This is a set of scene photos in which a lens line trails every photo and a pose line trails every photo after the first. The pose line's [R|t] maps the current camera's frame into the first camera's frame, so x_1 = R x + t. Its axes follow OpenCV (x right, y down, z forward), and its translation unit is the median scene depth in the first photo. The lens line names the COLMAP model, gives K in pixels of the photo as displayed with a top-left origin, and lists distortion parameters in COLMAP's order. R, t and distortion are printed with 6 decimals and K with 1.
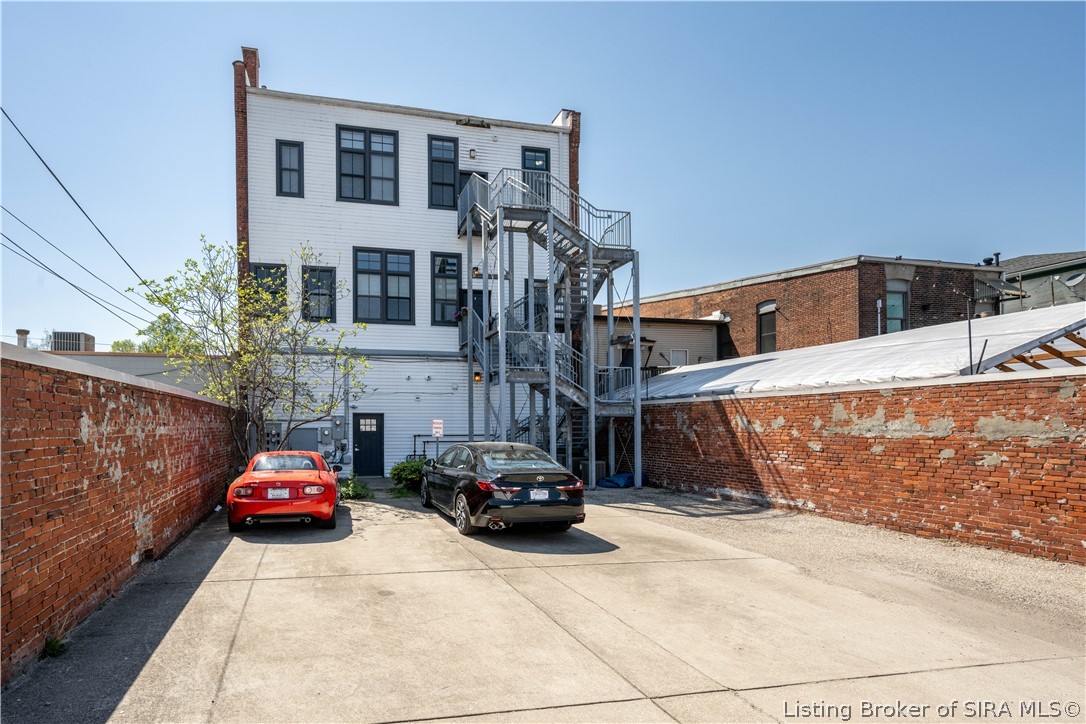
lens RADIAL K [[532.8, 0, 464.7], [0, 532.8, 428.6], [0, 0, 1]] dist [0.004021, -0.002251]
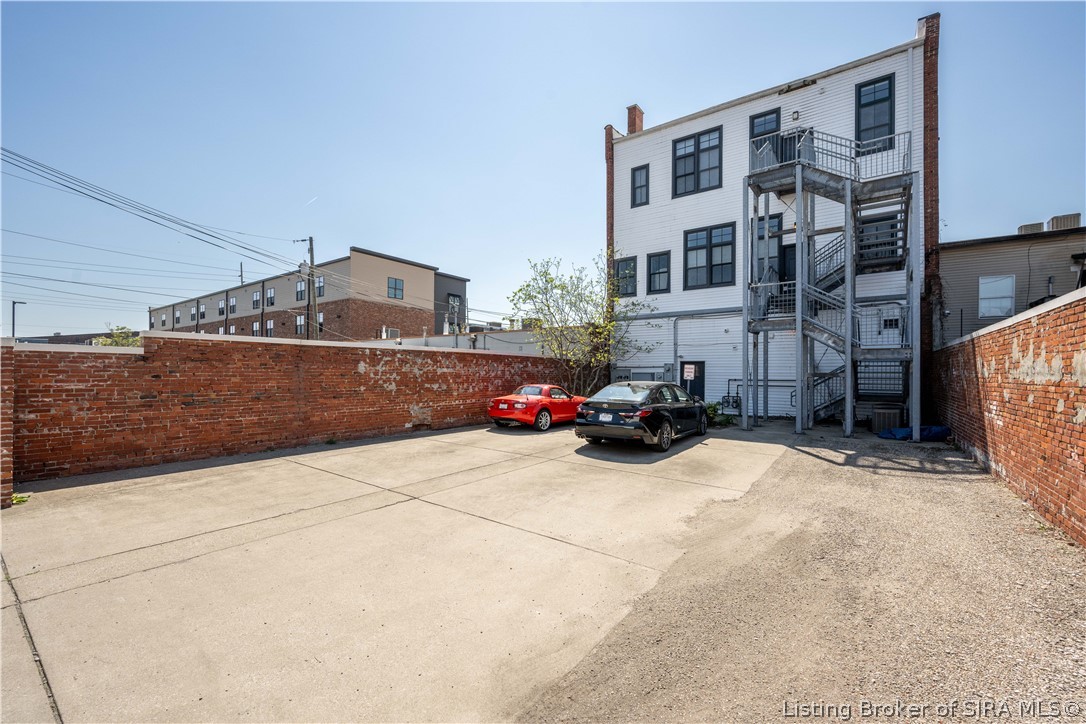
lens RADIAL K [[435.4, 0, 545.9], [0, 435.4, 377.2], [0, 0, 1]] dist [0.004912, -0.000005]
pose [[0.682951, 0.012751, -0.730353, 0.323828], [-0.010971, 0.999914, 0.007198, 0.005161], [0.730382, 0.003097, 0.683032, 0.044041]]
